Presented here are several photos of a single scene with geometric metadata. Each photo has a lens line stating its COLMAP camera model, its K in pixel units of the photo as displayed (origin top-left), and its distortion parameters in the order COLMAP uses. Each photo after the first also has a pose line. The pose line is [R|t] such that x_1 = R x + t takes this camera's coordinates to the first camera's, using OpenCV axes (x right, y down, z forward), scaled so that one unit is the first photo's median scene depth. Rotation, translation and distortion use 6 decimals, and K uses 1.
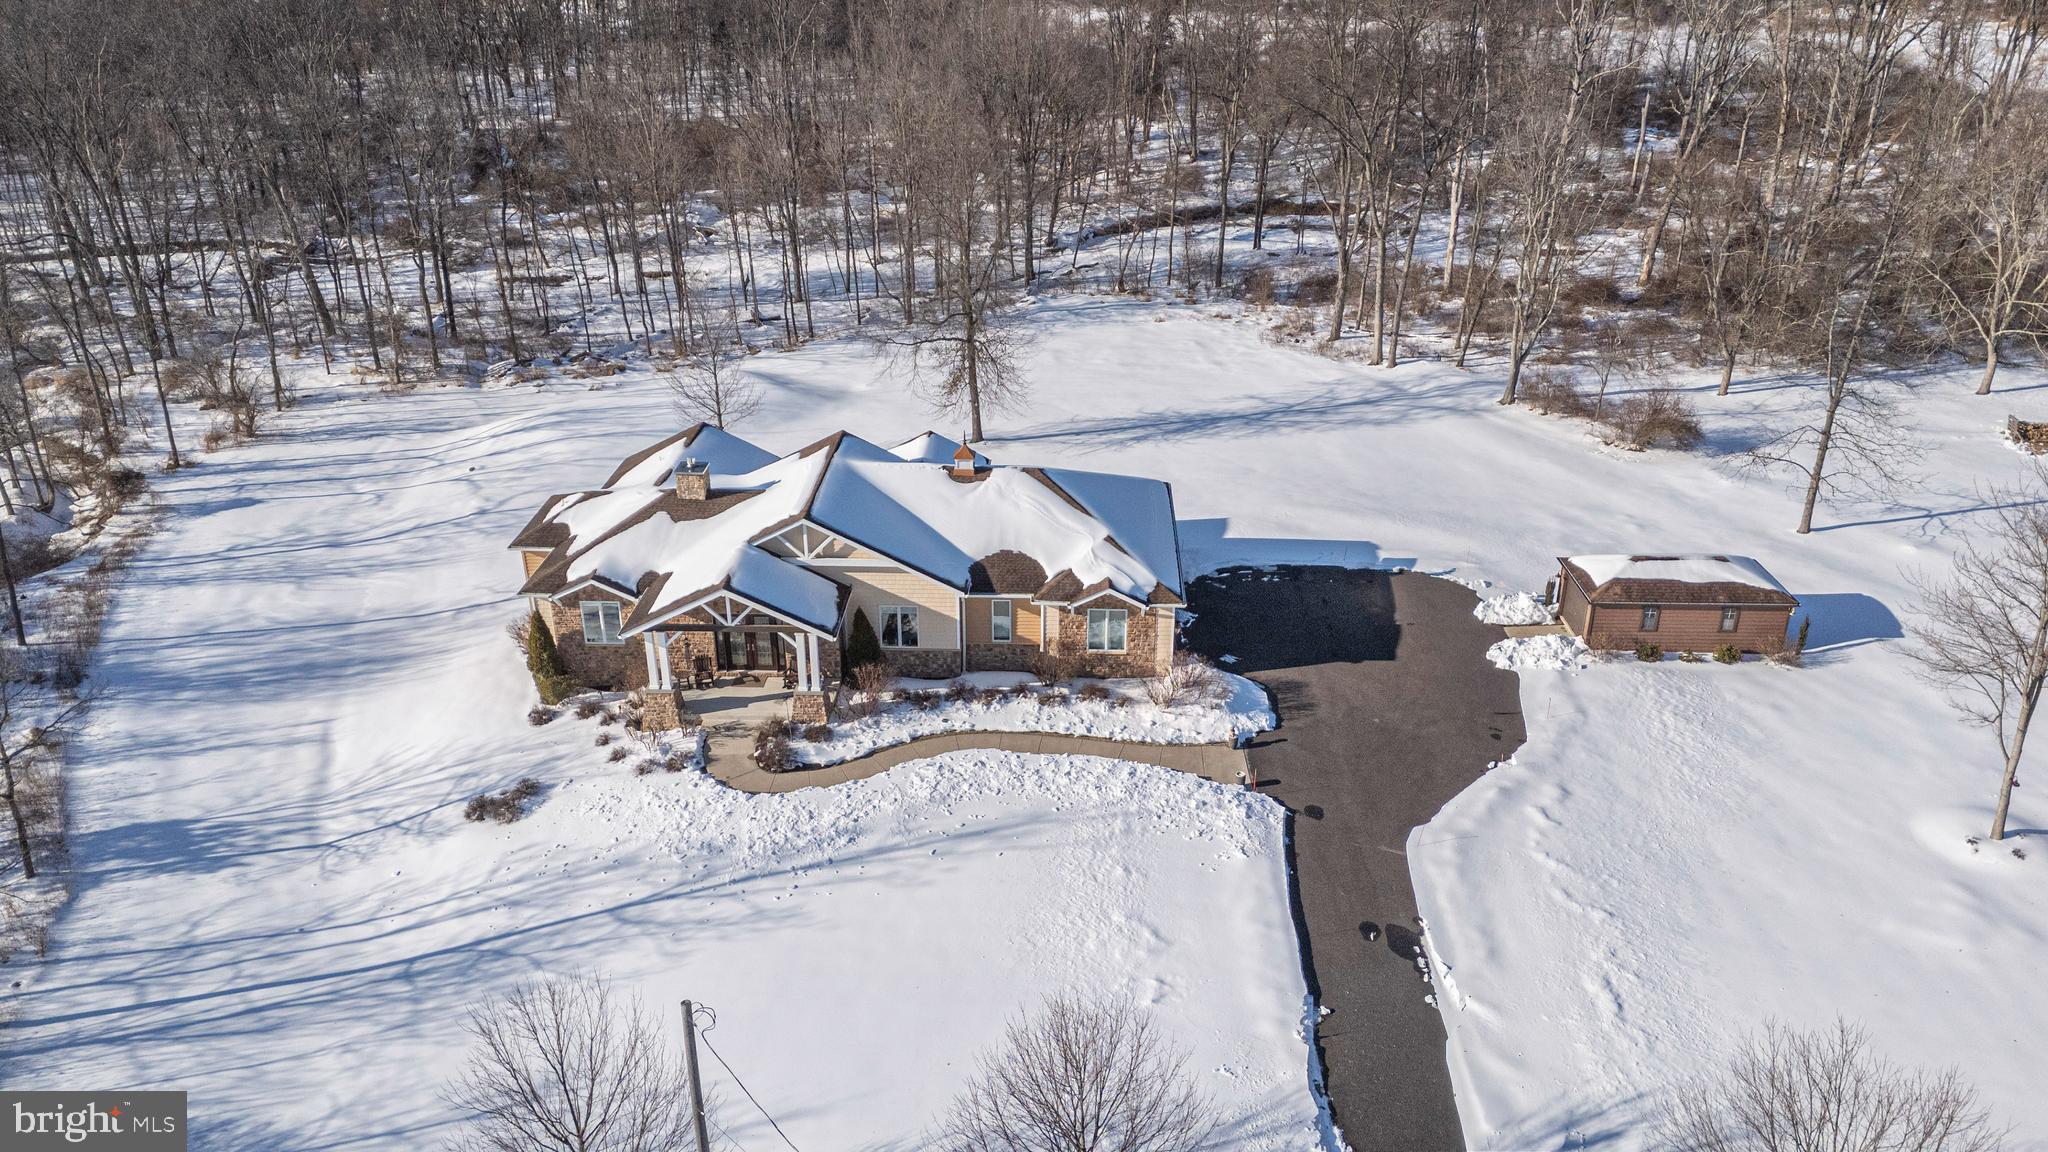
lens RADIAL K [[1522.3, 0, 1024.0], [0, 1522.3, 576.0], [0, 0, 1]] dist [0.109195, -0.113500]
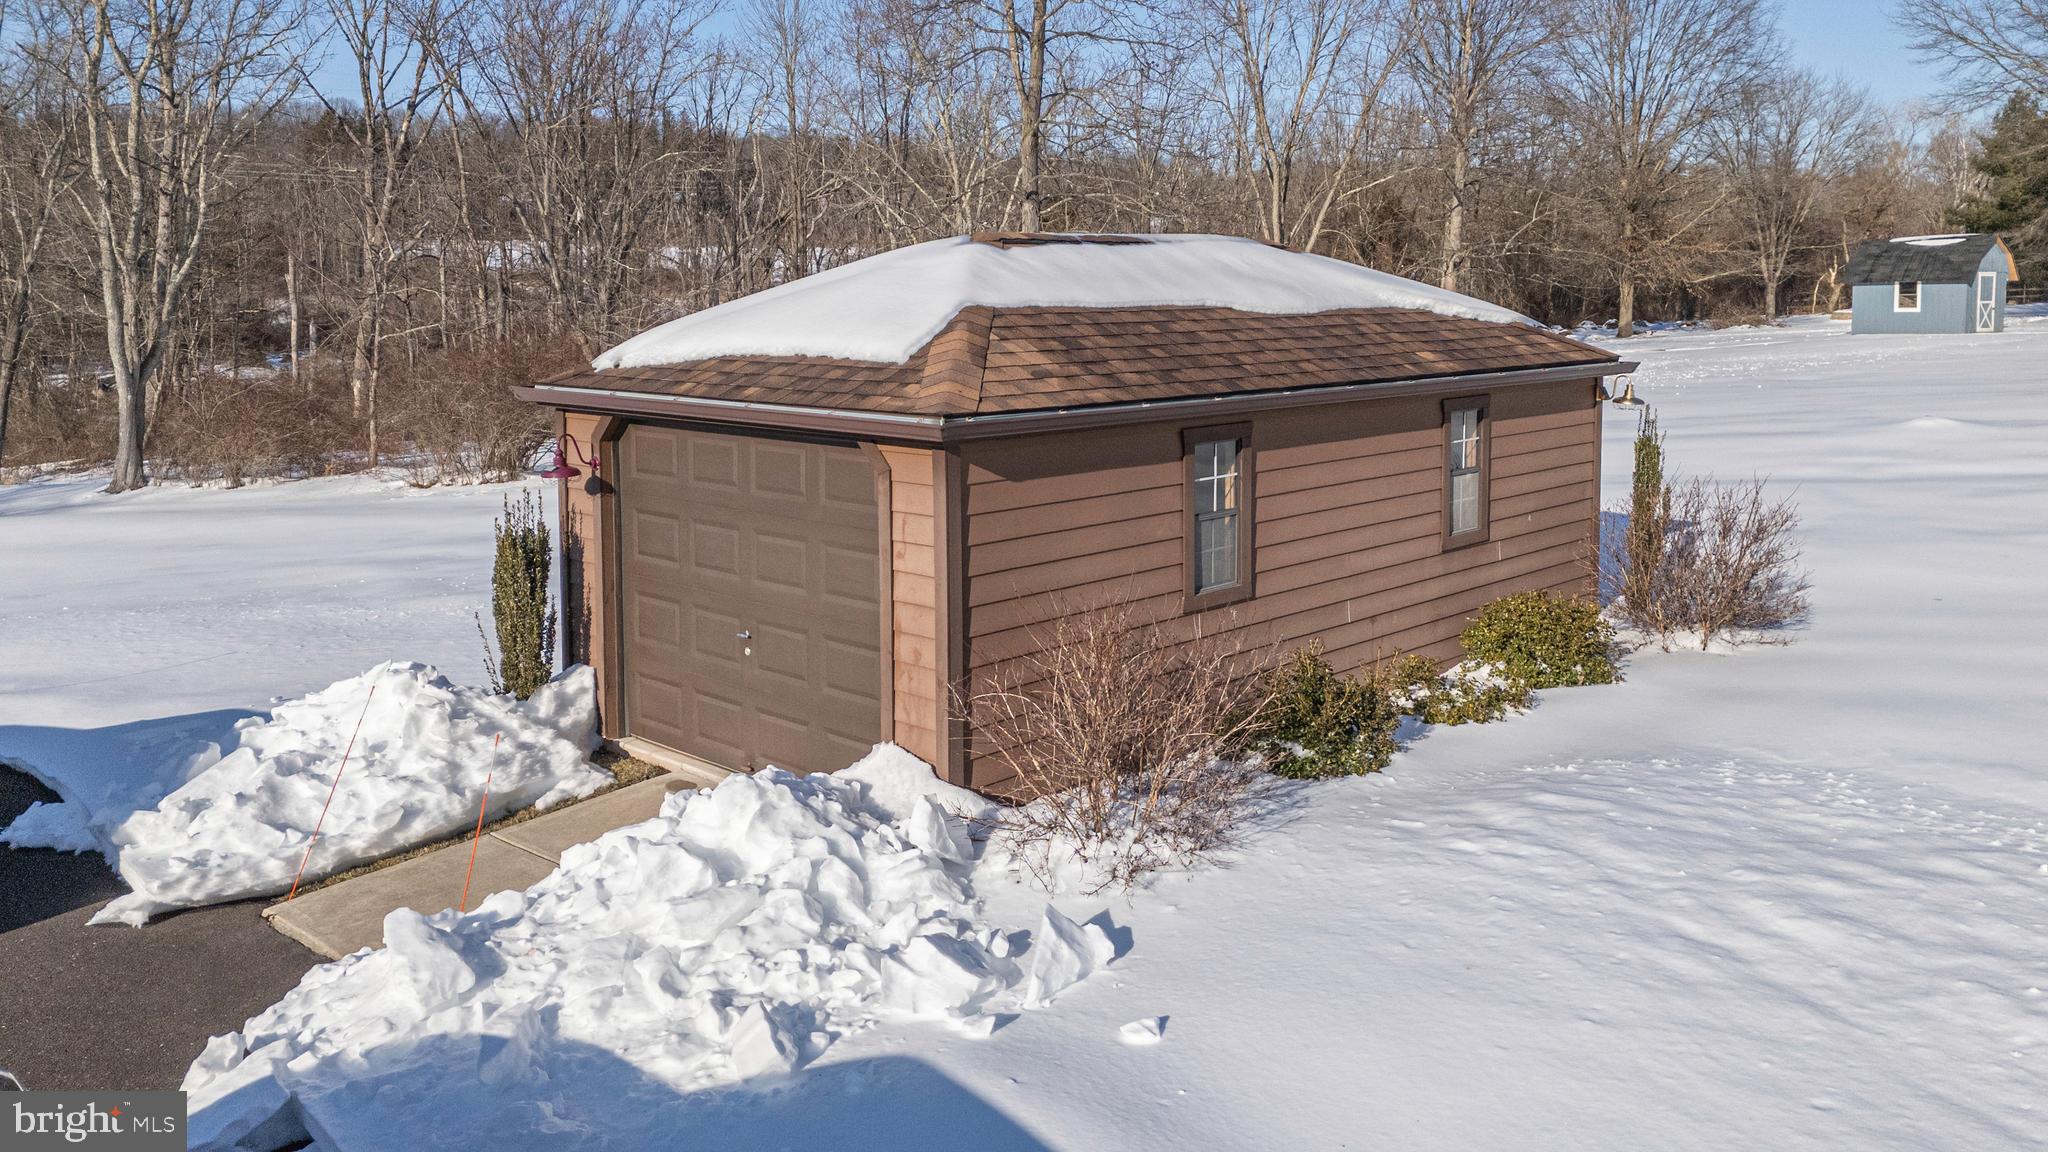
lens RADIAL K [[1522.3, 0, 1024.0], [0, 1522.3, 576.0], [0, 0, 1]] dist [0.109195, -0.113500]
pose [[0.680877, -0.135289, 0.719794, 0.282382], [0.319291, 0.939313, -0.125479, 0.045767], [-0.659135, 0.315260, 0.682753, 0.914448]]
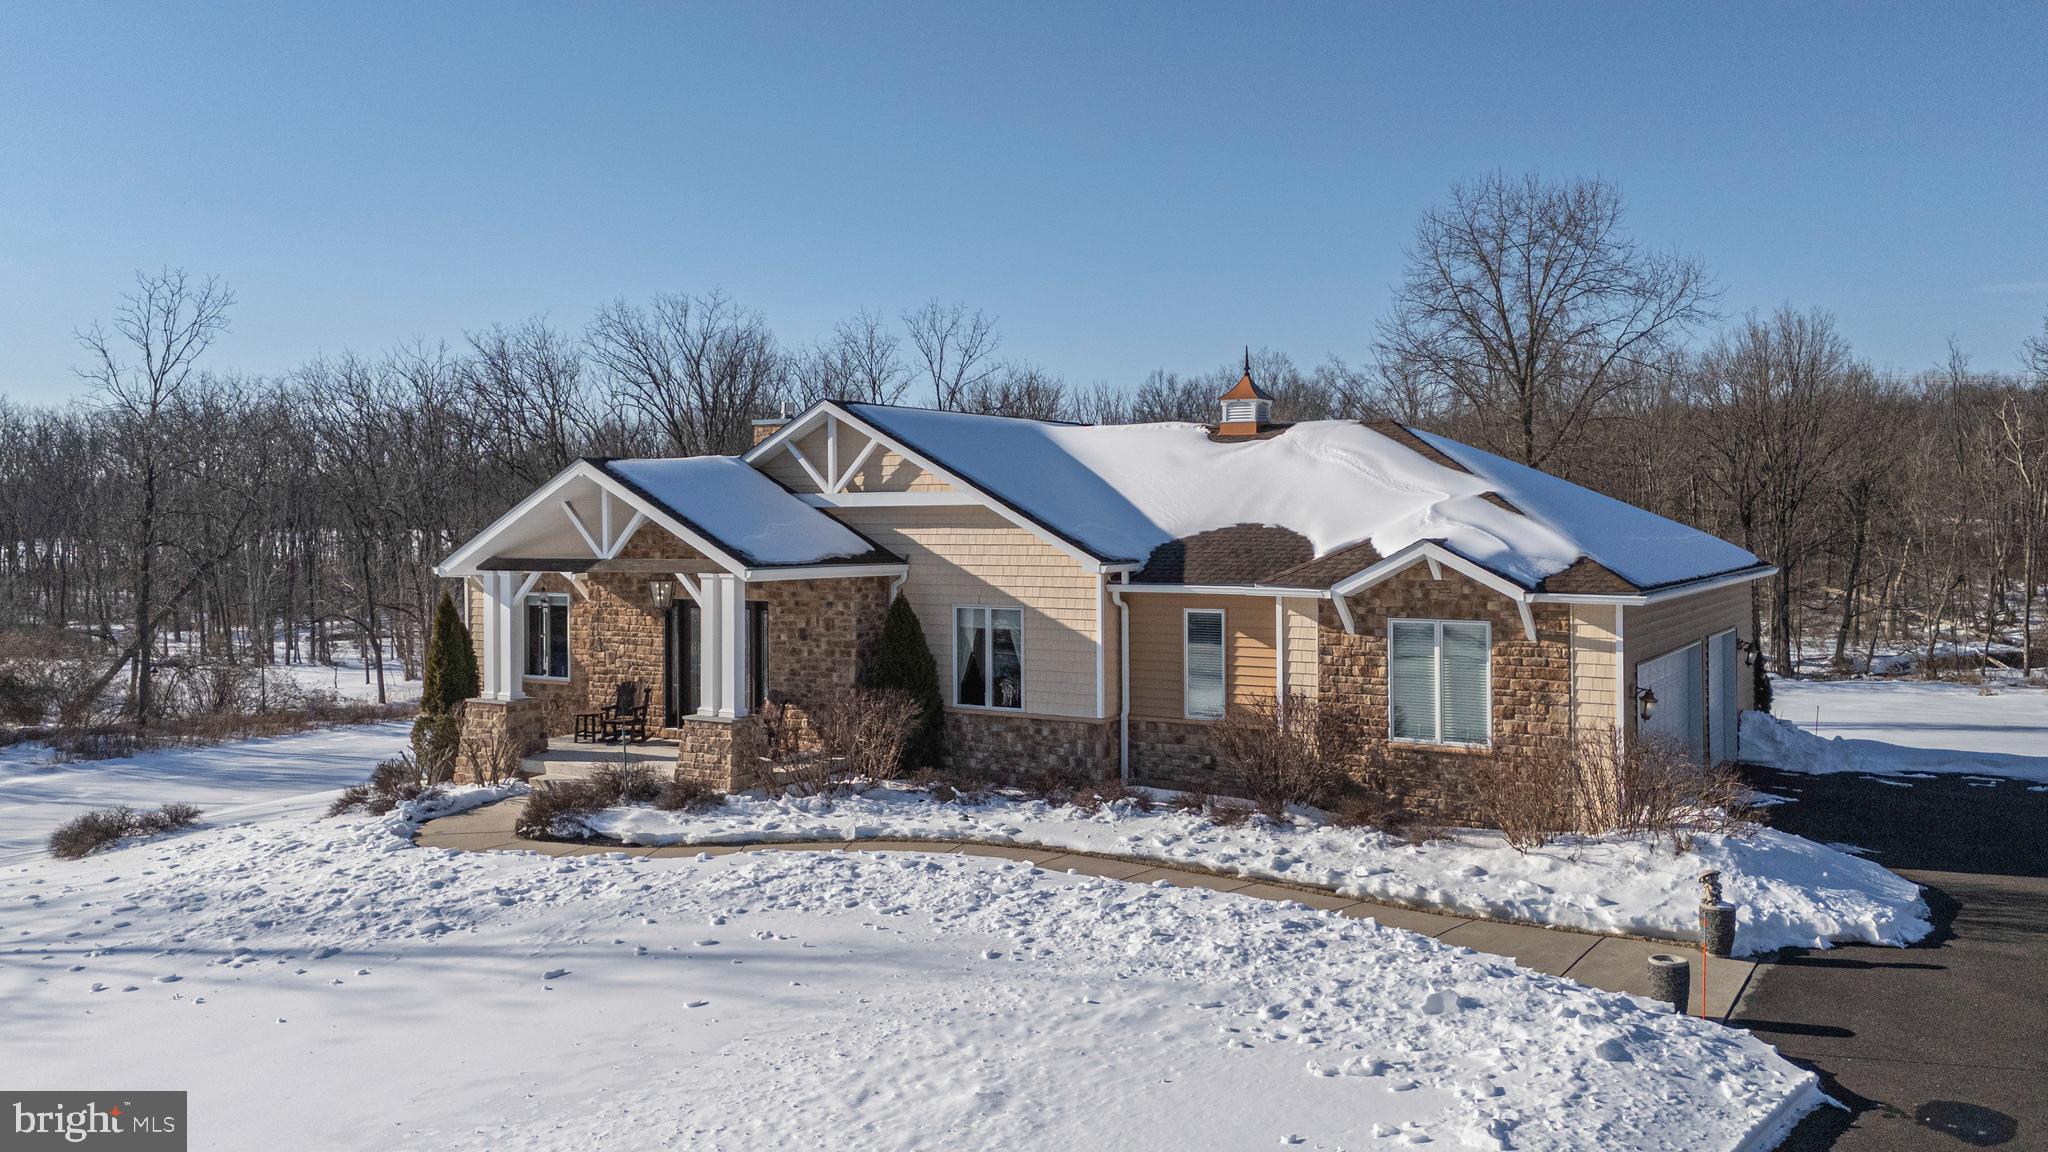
lens RADIAL K [[1537.2, 0, 1048.4], [0, 1537.2, 542.1], [0, 0, 1]] dist [0.116509, -0.117156]
pose [[0.861851, -0.001144, -0.507160, 0.162234], [-0.210019, 0.909421, -0.358951, 0.159139], [0.461632, 0.415876, 0.783545, 0.615565]]
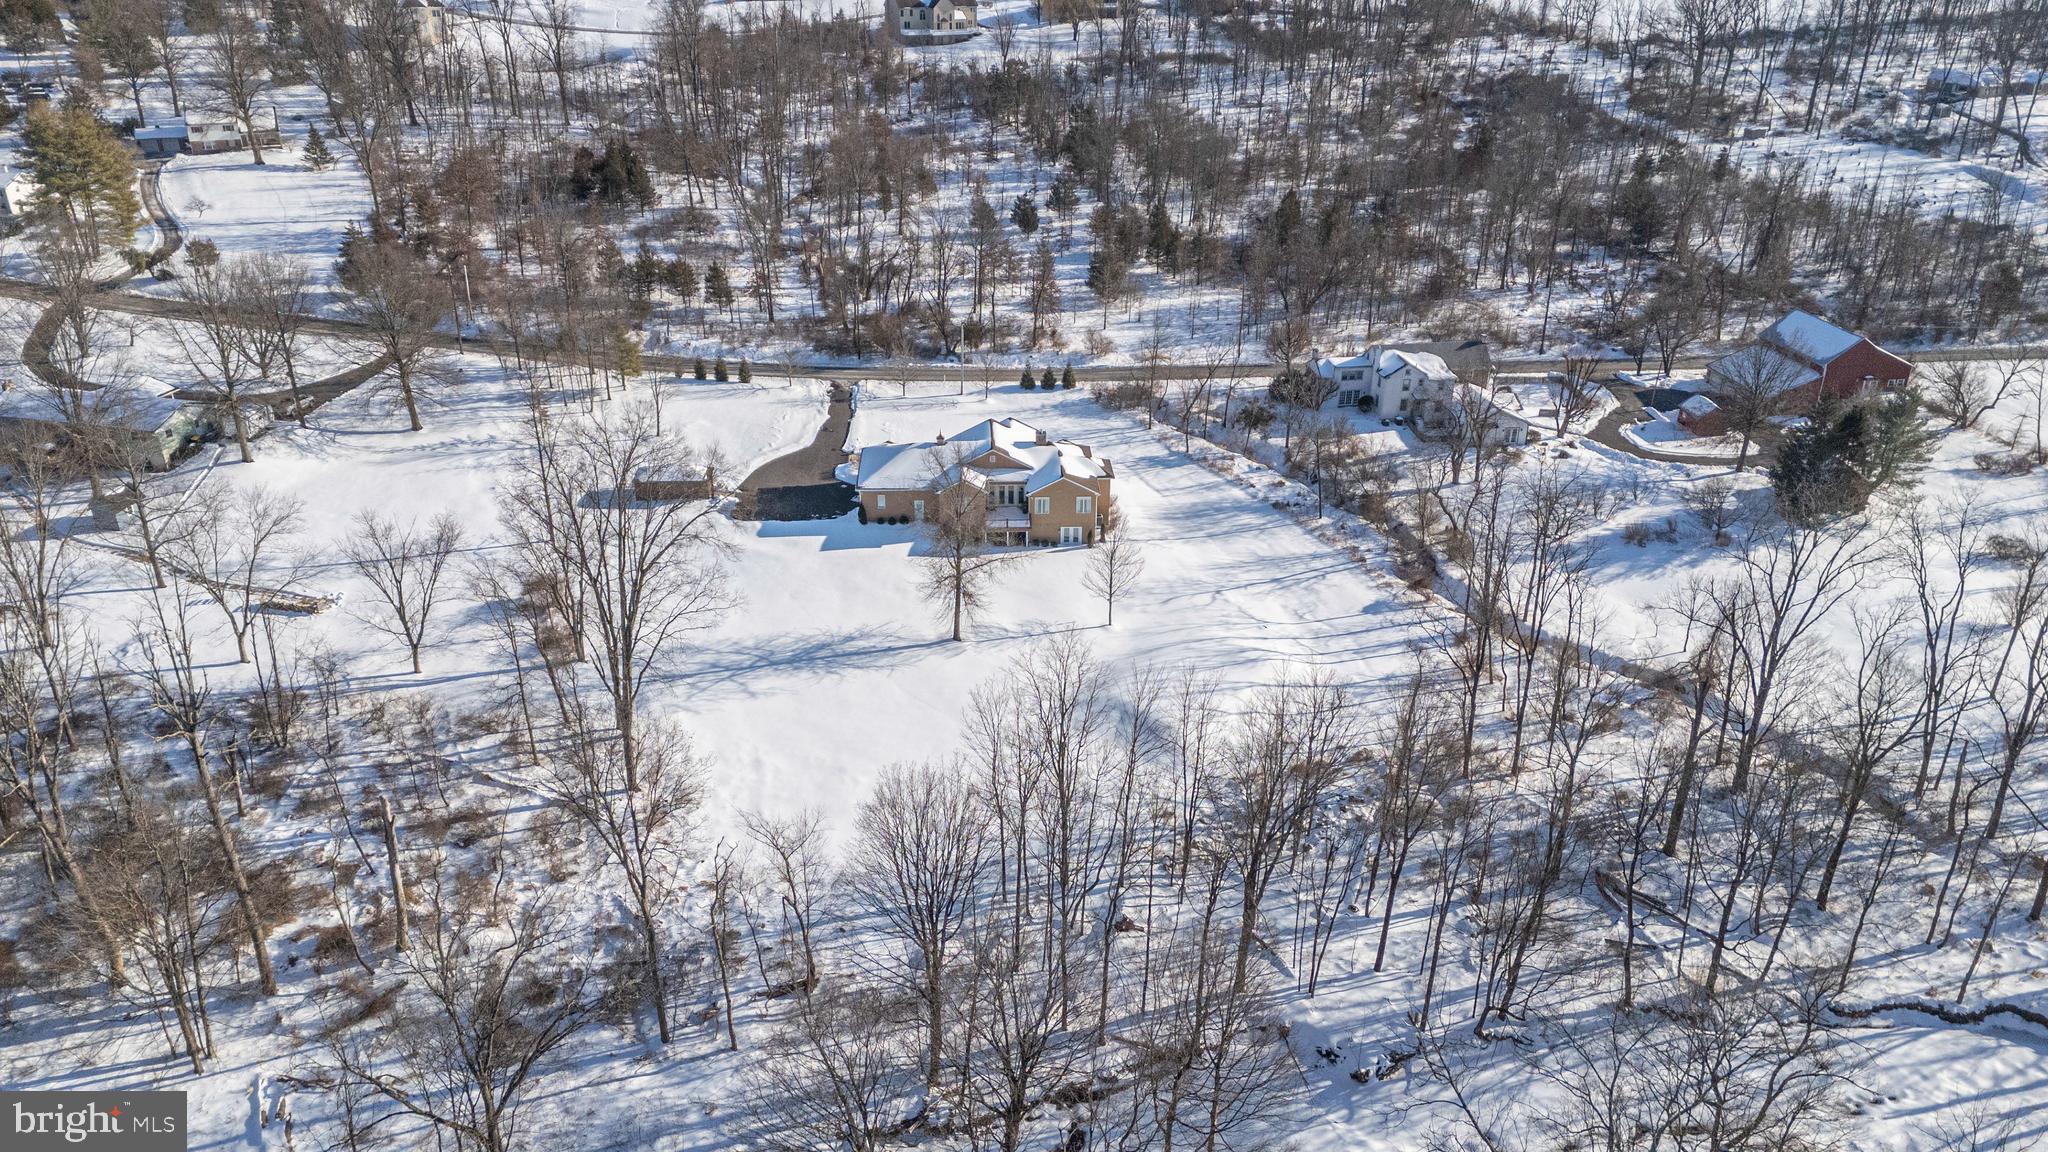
lens RADIAL K [[1522.3, 0, 1024.0], [0, 1522.3, 576.0], [0, 0, 1]] dist [0.109195, -0.113500]
pose [[-0.995656, 0.020620, -0.090795, 0.068187], [-0.056039, 0.646037, 0.761247, -1.935618], [0.074354, 0.763028, -0.642075, 2.895095]]
